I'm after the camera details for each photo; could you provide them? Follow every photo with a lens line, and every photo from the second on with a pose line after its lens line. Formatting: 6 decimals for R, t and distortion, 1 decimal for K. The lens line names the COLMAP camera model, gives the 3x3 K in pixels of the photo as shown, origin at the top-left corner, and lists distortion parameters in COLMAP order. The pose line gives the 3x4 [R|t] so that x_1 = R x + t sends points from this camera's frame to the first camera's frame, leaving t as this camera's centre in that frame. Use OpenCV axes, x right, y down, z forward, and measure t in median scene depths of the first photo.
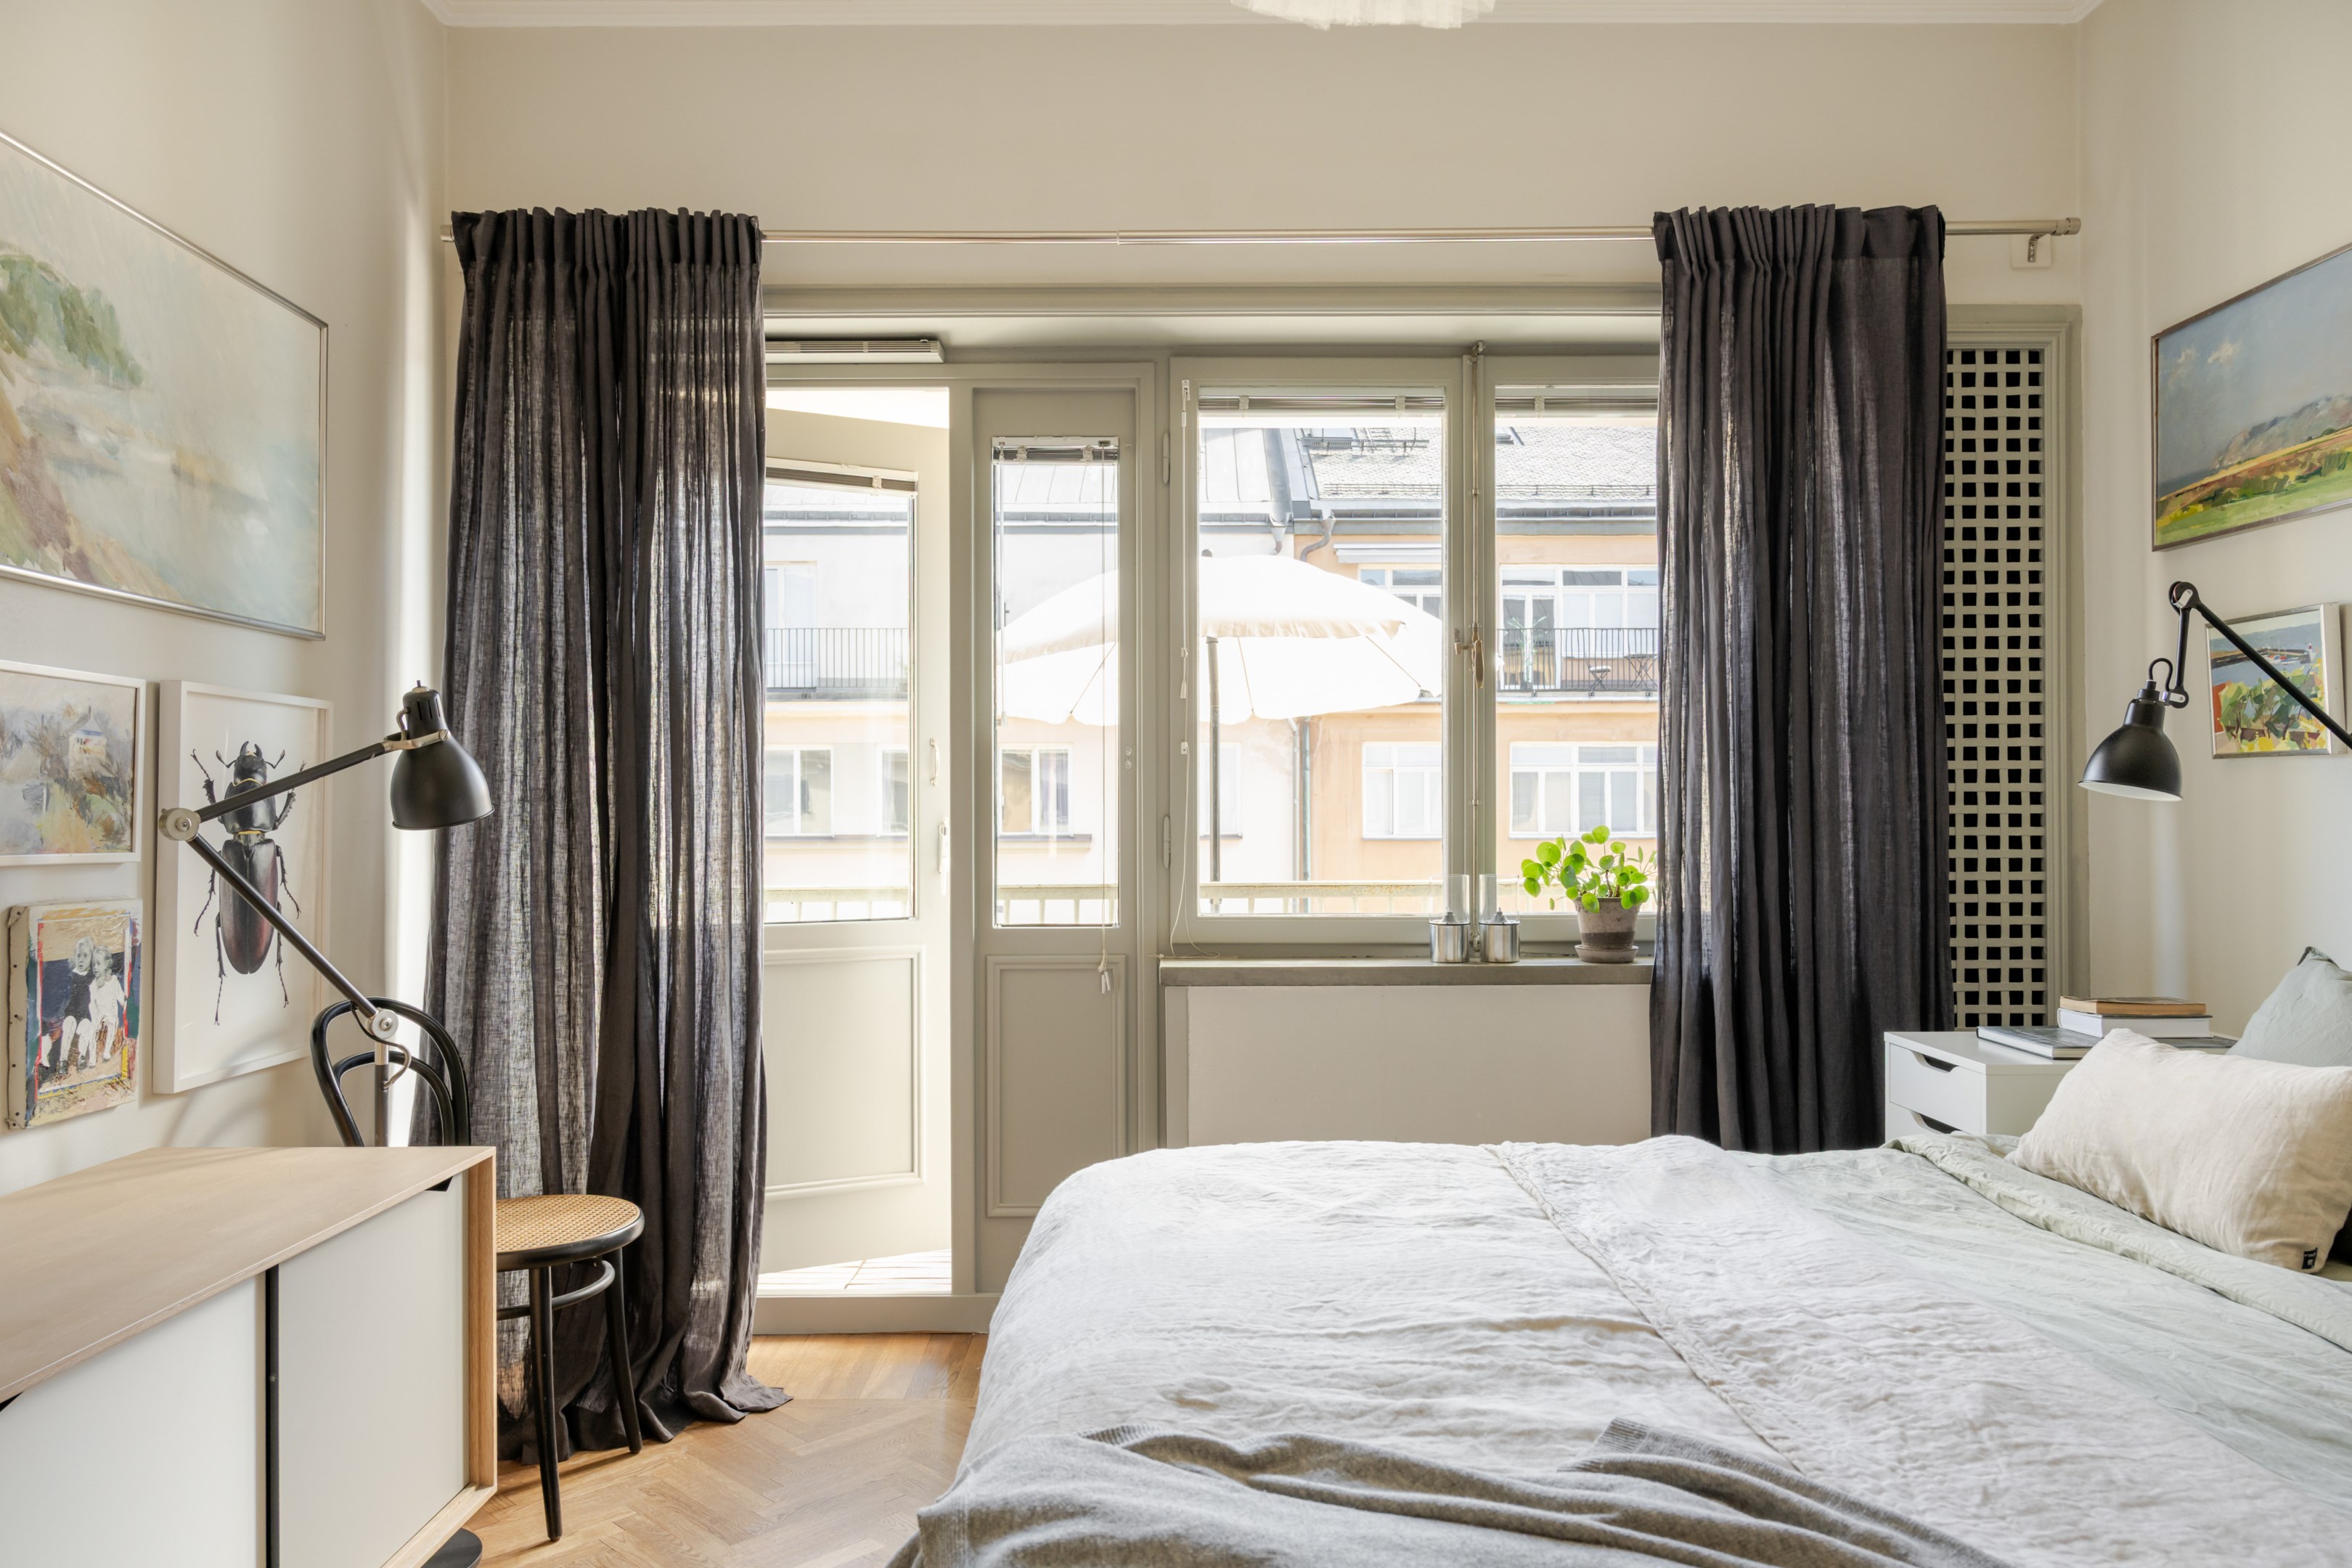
lens RADIAL K [[1629.0, 0, 1166.5], [0, 1629.0, 792.5], [0, 0, 1]] dist [0.007565, -0.006596]
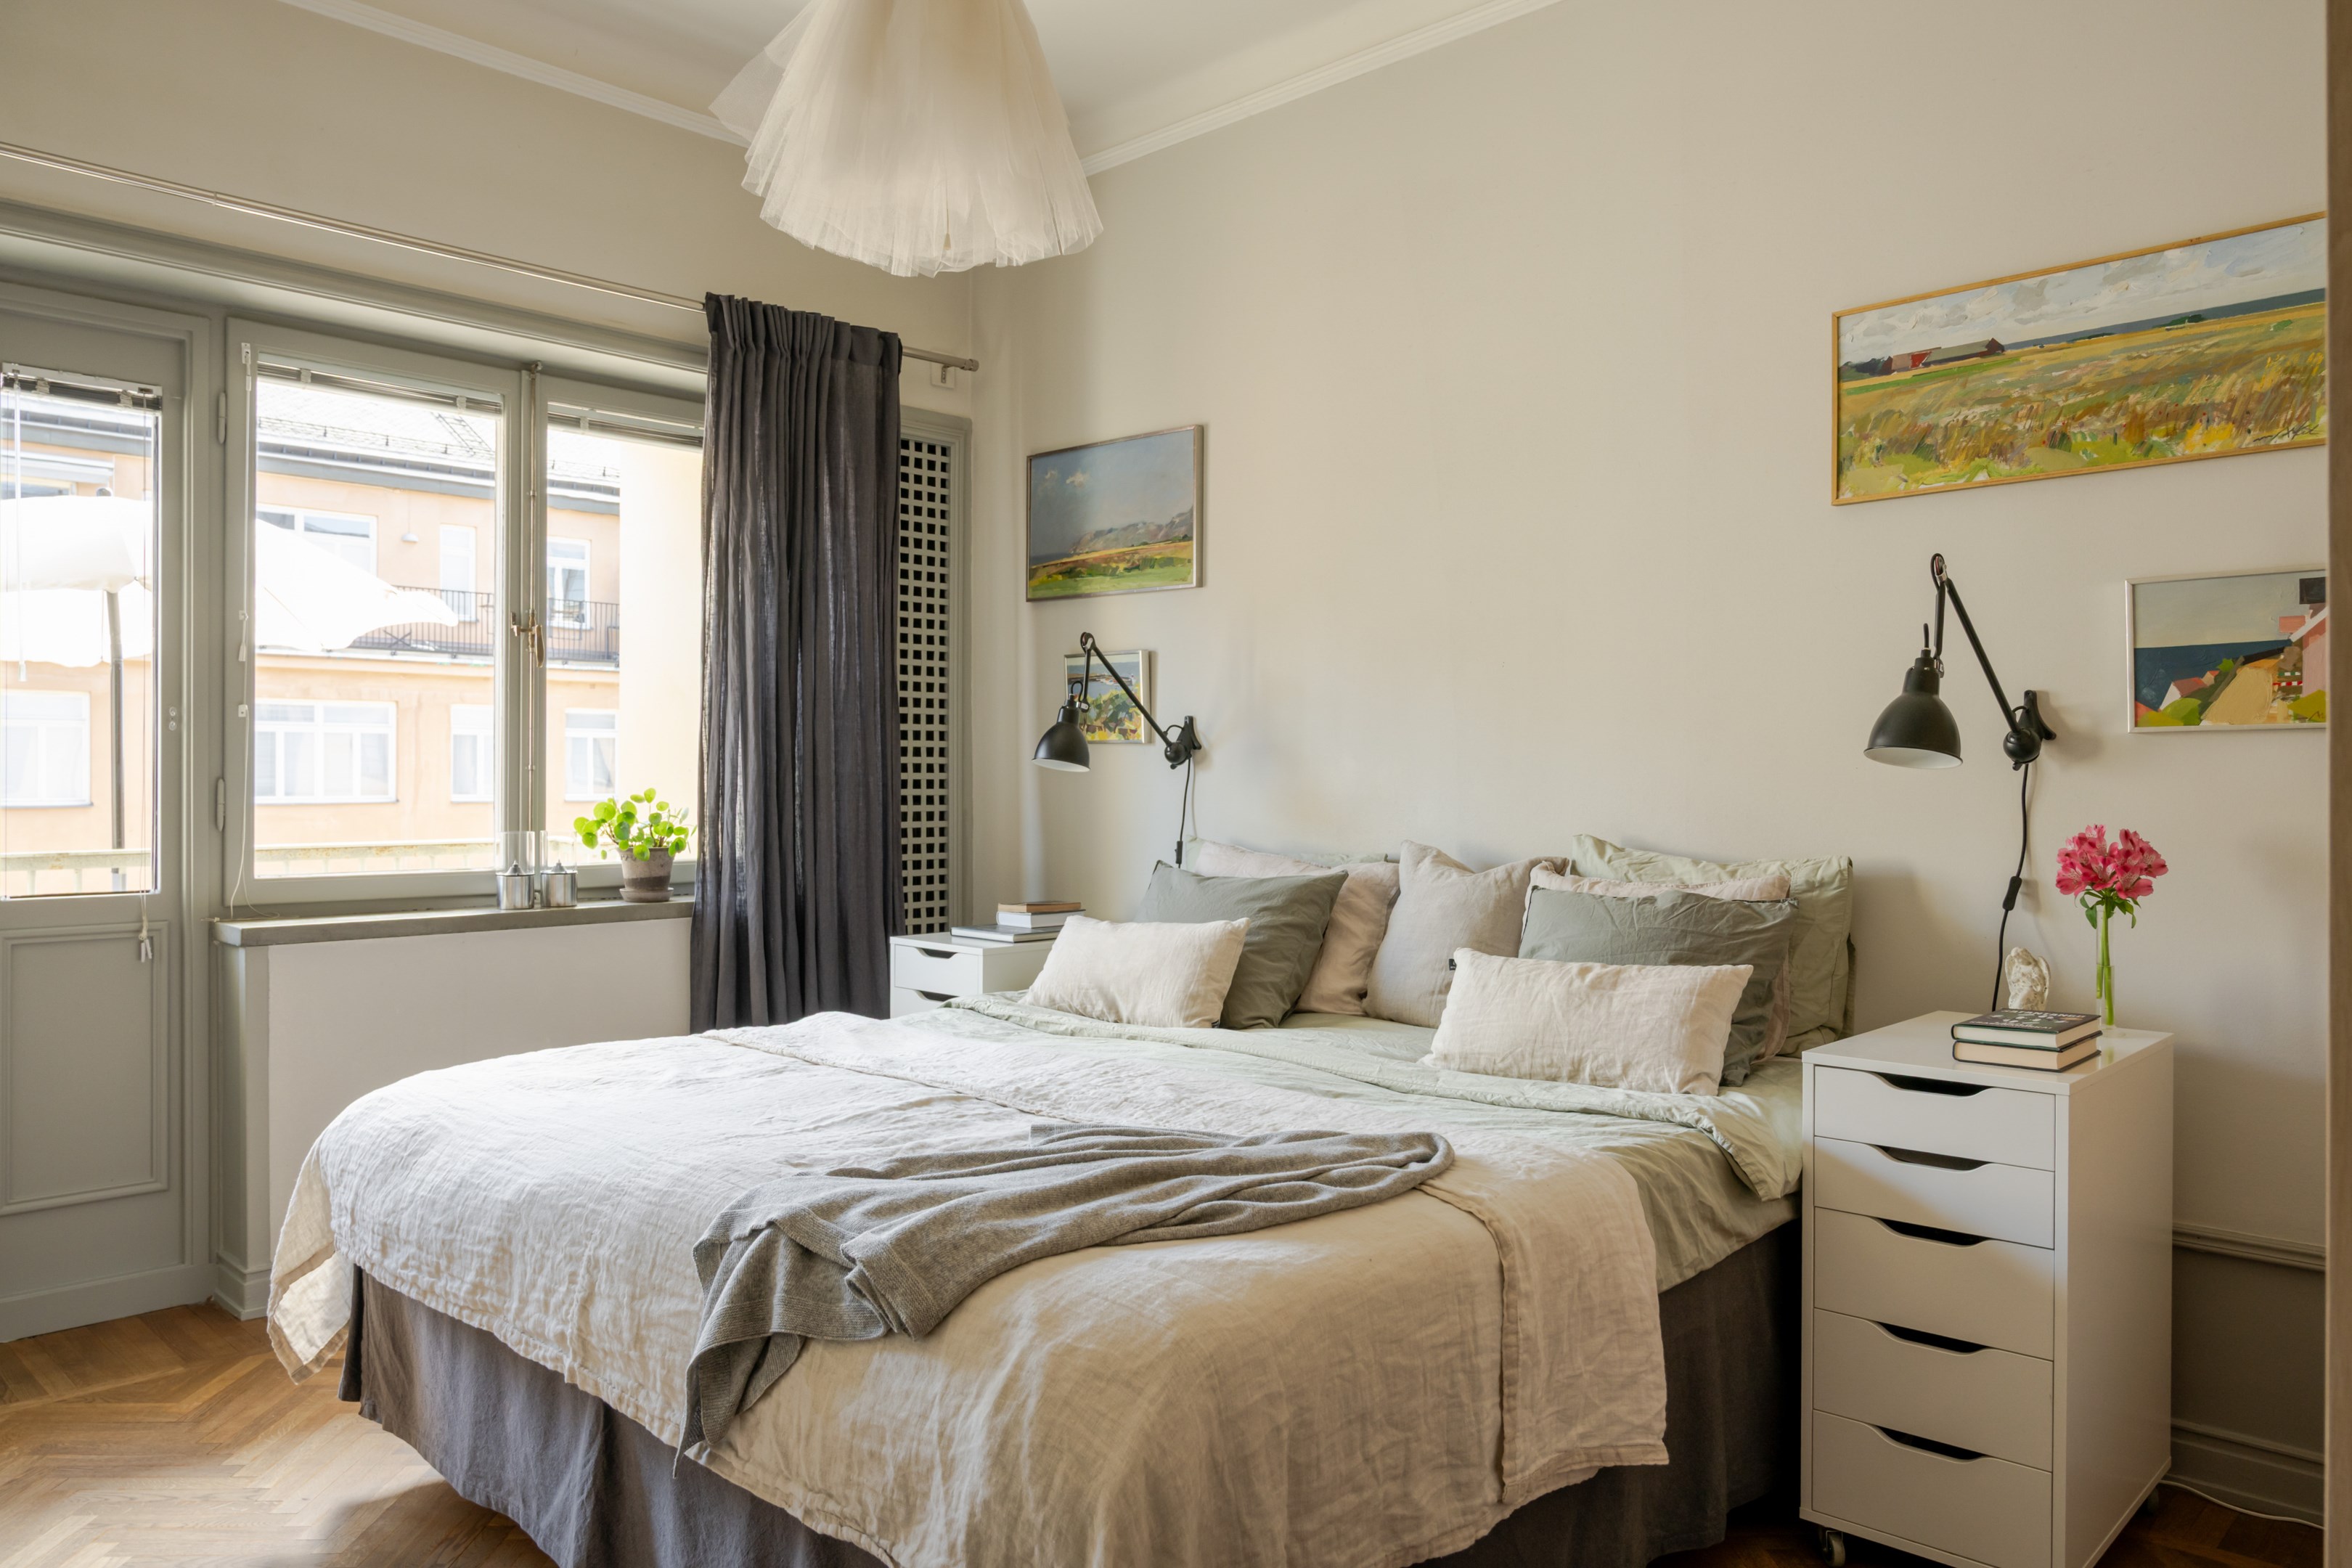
lens RADIAL K [[1644.9, 0, 1178.5], [0, 1644.9, 768.7], [0, 0, 1]] dist [0.002793, 0.000030]
pose [[0.700530, 0.008235, 0.713575, -0.334781], [-0.013614, 0.999906, 0.001827, -0.001582], [-0.713493, -0.010994, 0.700576, -0.131277]]
